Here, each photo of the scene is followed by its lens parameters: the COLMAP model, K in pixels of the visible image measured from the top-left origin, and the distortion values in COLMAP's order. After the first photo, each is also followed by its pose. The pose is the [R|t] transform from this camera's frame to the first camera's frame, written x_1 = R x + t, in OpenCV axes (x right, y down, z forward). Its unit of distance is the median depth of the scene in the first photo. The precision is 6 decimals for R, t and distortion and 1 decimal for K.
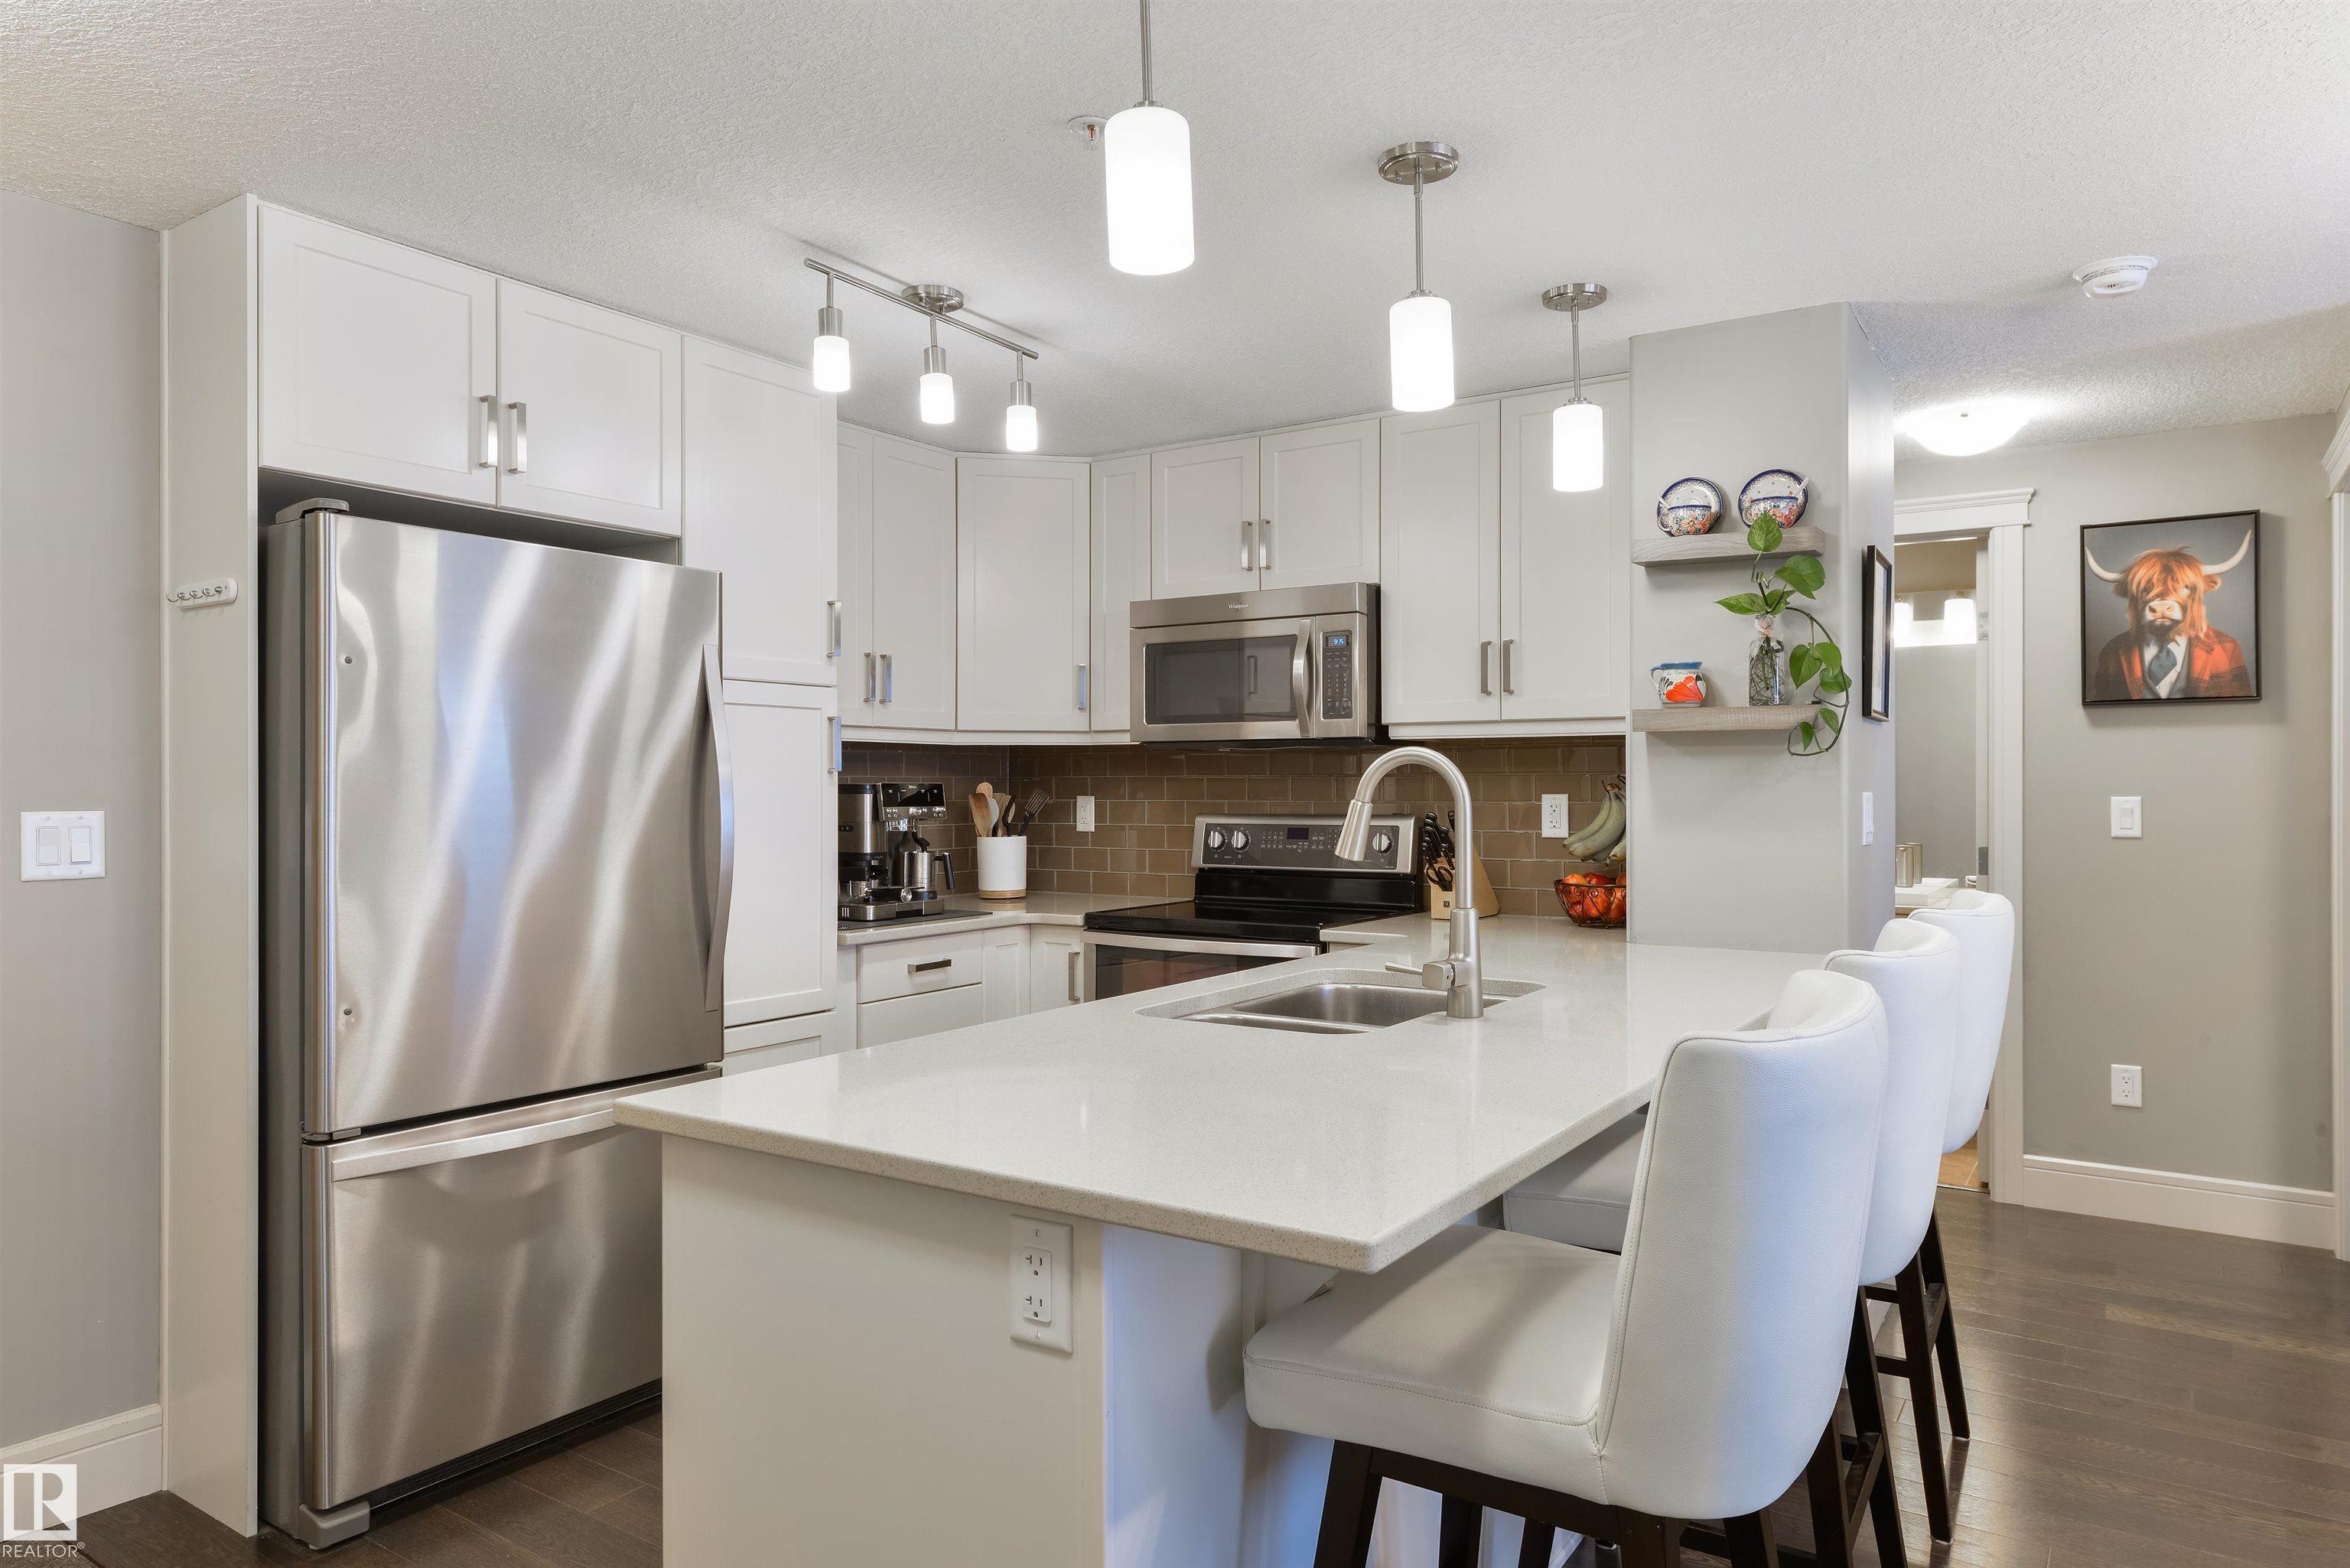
lens RADIAL K [[1450.8, 0, 1182.6], [0, 1450.8, 781.6], [0, 0, 1]] dist [0.006734, -0.006087]
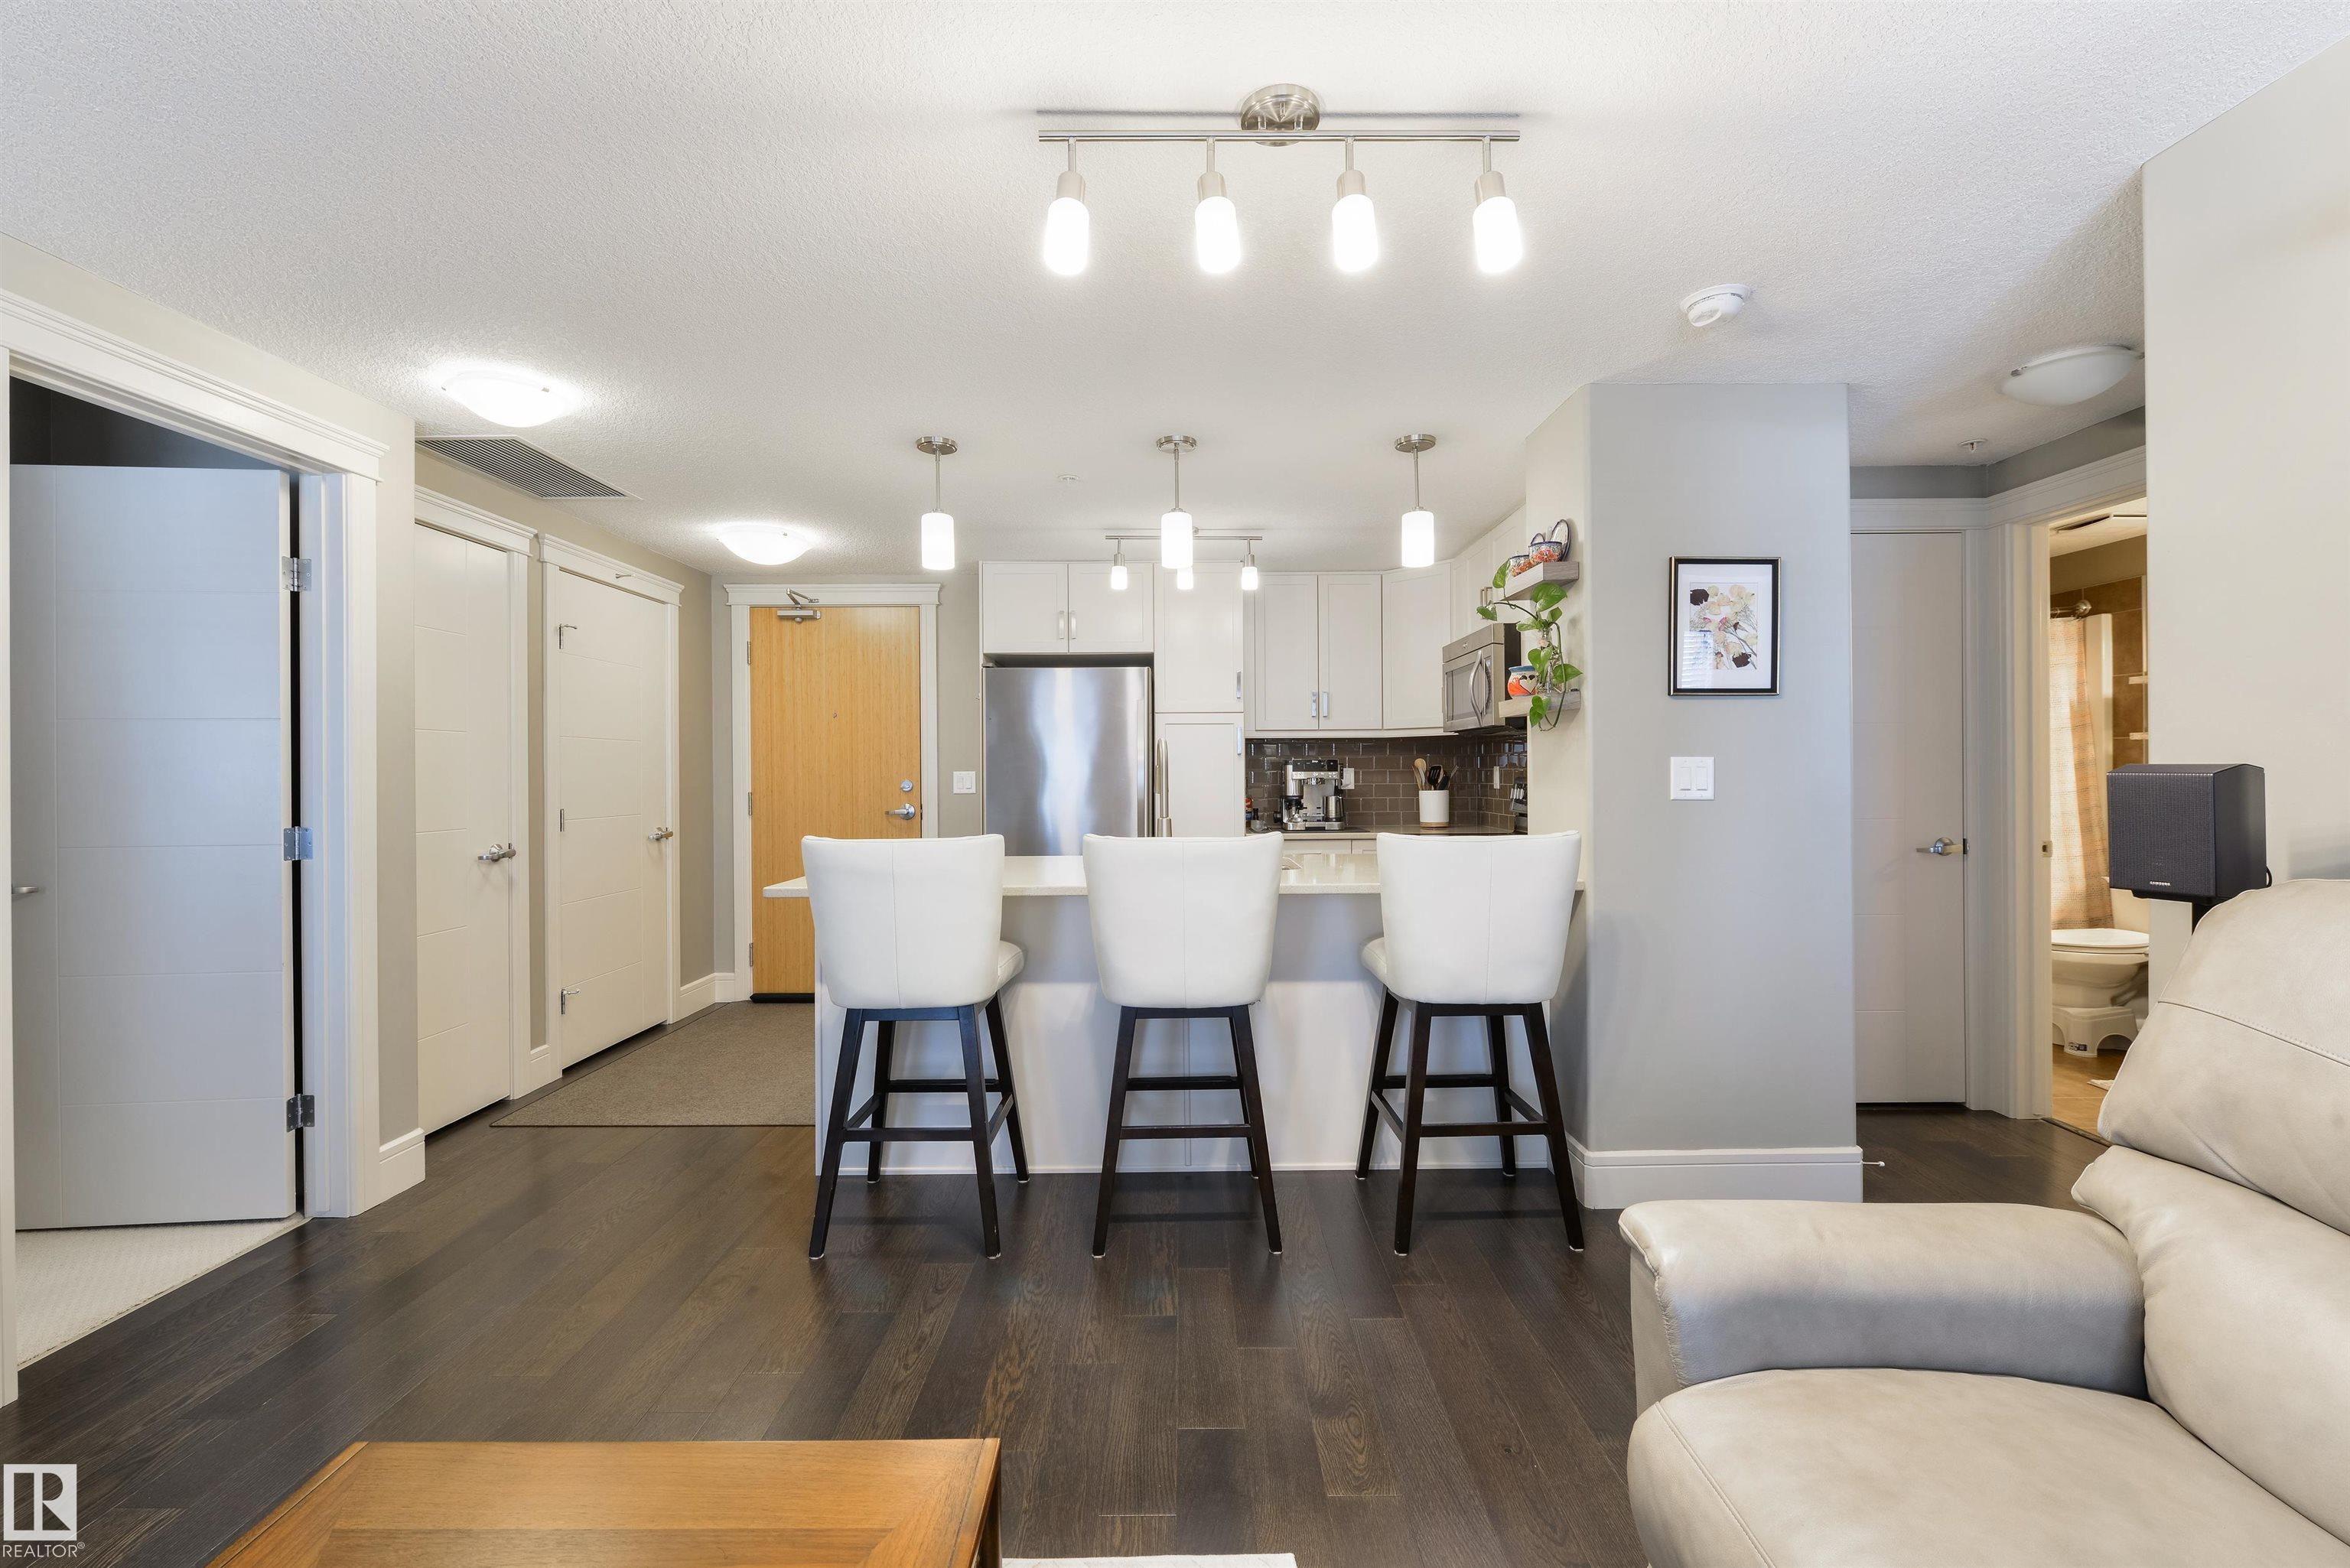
lens RADIAL K [[950.8, 0, 1183.3], [0, 950.8, 772.9], [0, 0, 1]] dist [-0.000185, -0.000838]
pose [[0.561912, -0.000790, -0.827196, 0.801139], [0.009140, 0.999944, 0.005253, 0.011811], [0.827146, -0.010512, 0.561888, 0.174421]]
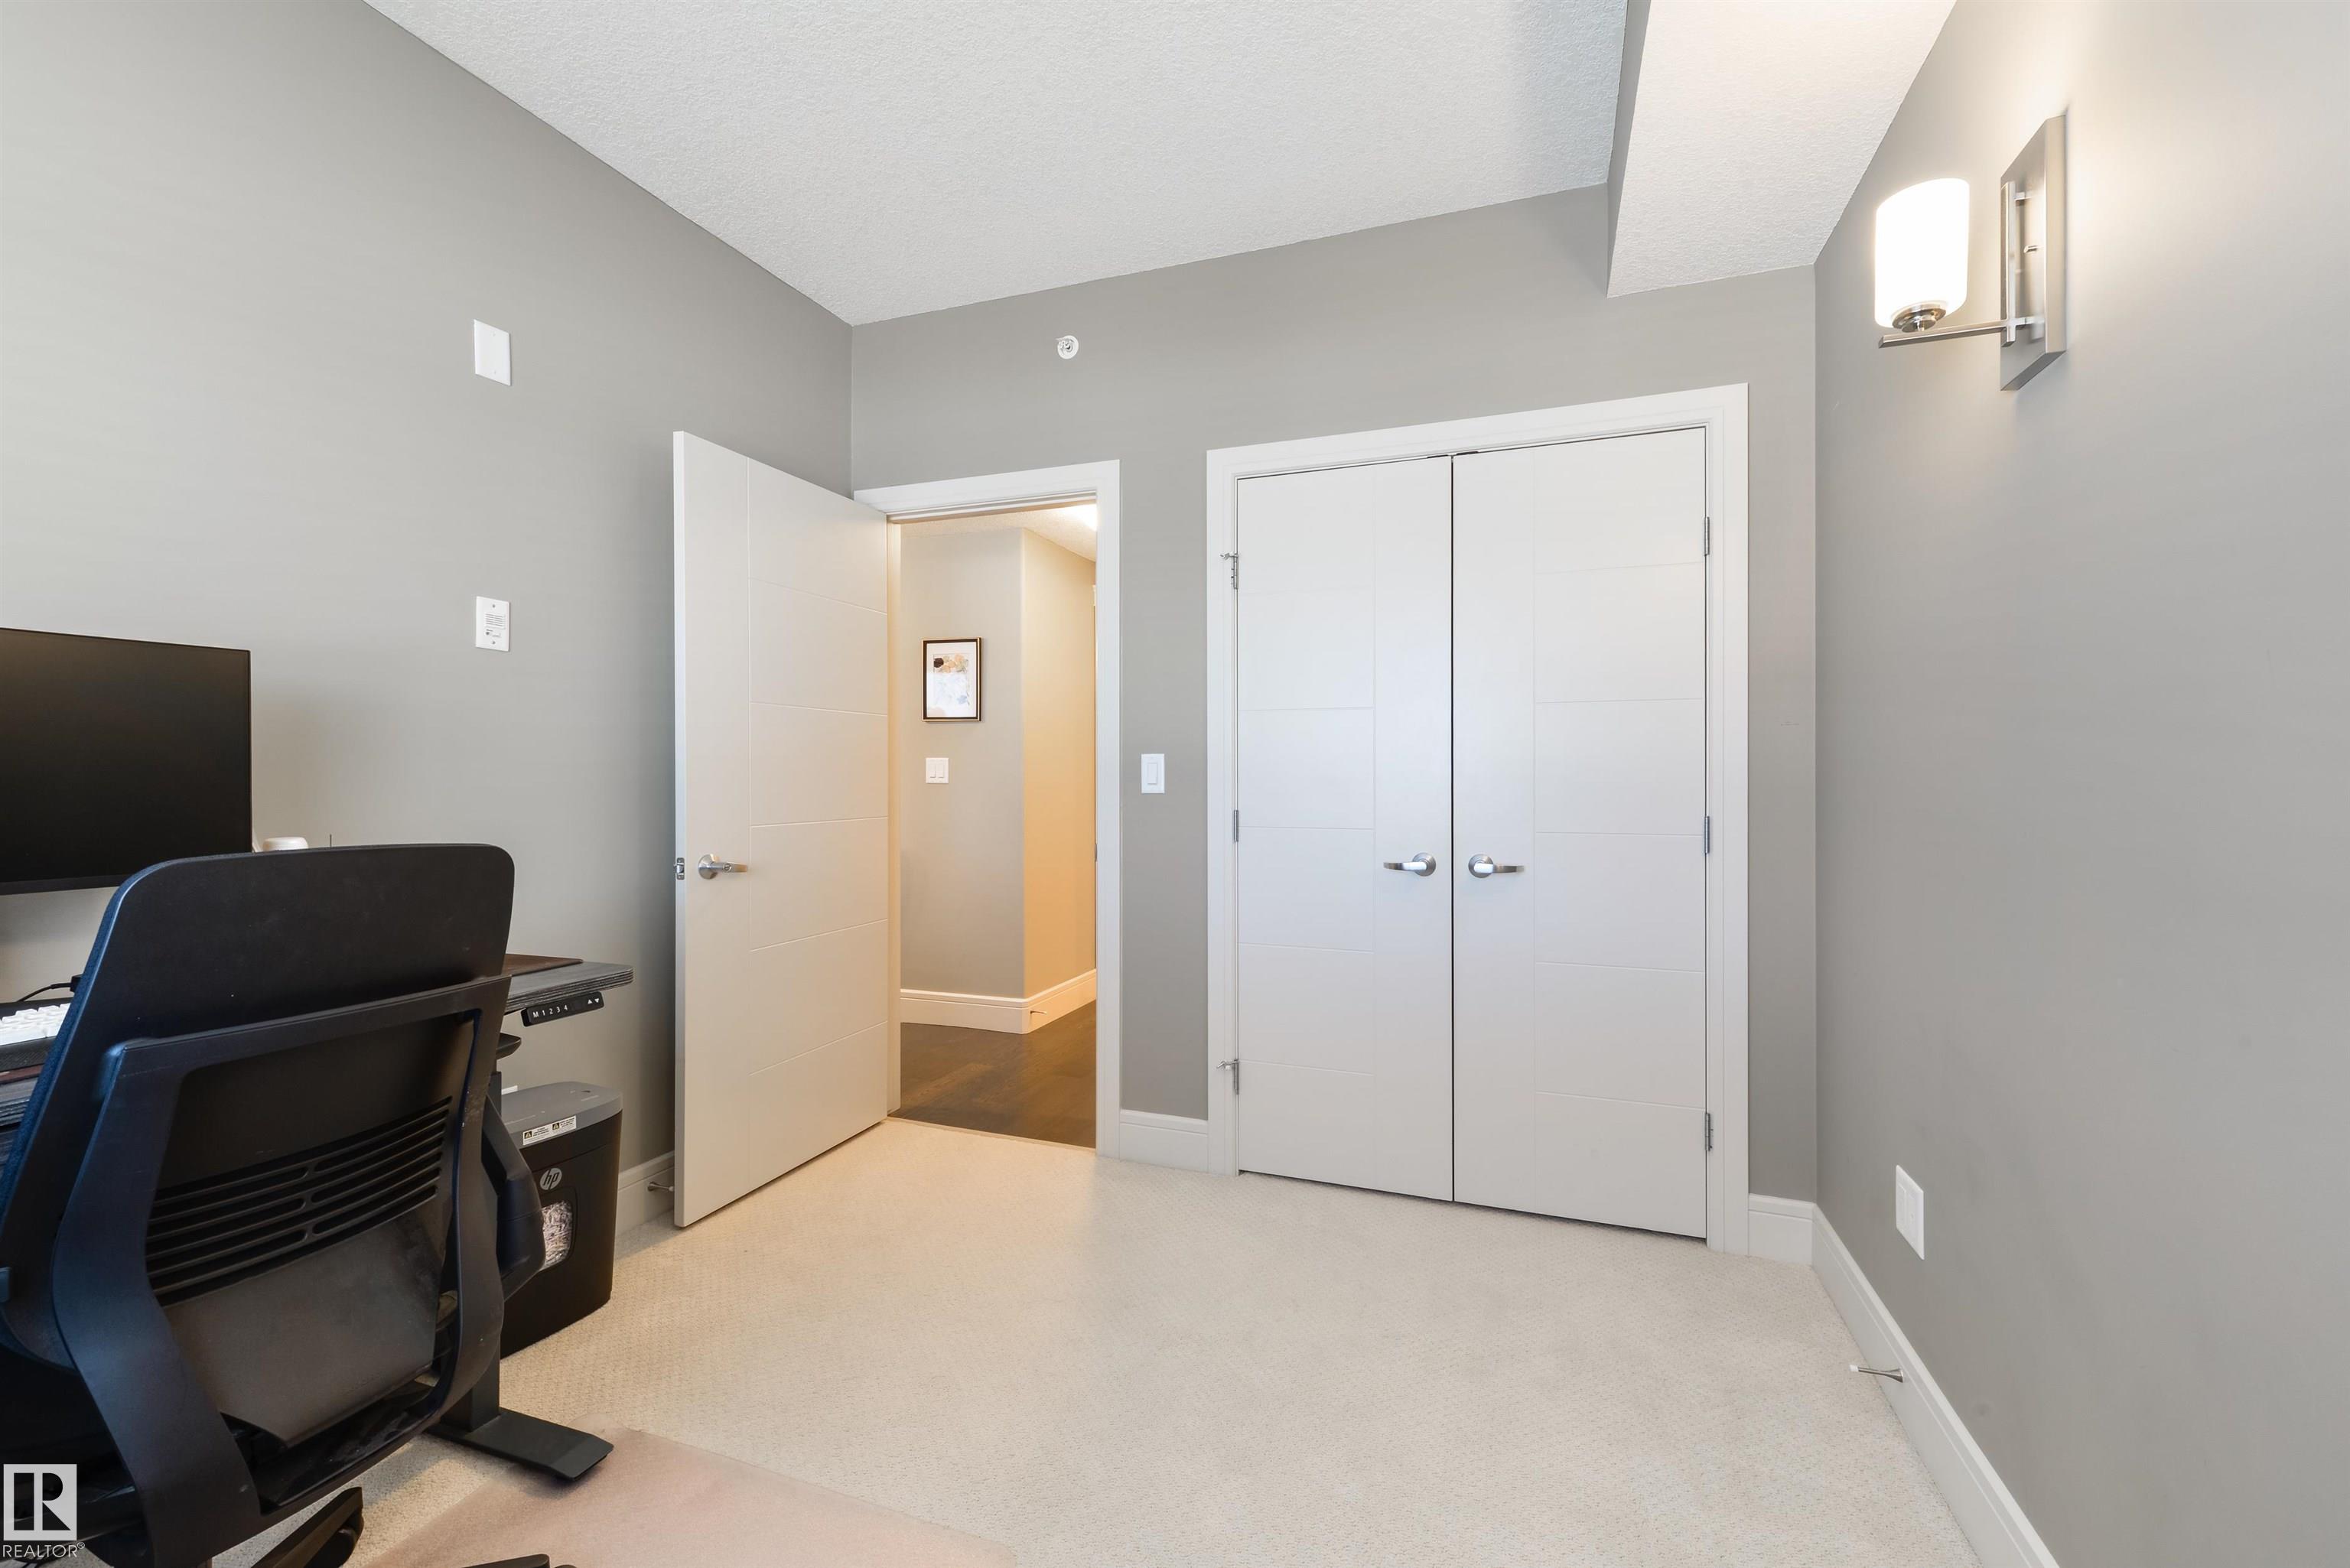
lens RADIAL K [[922.3, 0, 1185.8], [0, 922.3, 779.3], [0, 0, 1]] dist [0.005654, -0.000535]
pose [[0.230906, 0.002653, -0.972972, 1.638805], [-0.000726, 0.999996, 0.002555, 0.031081], [0.972976, 0.000117, 0.230907, 0.933943]]
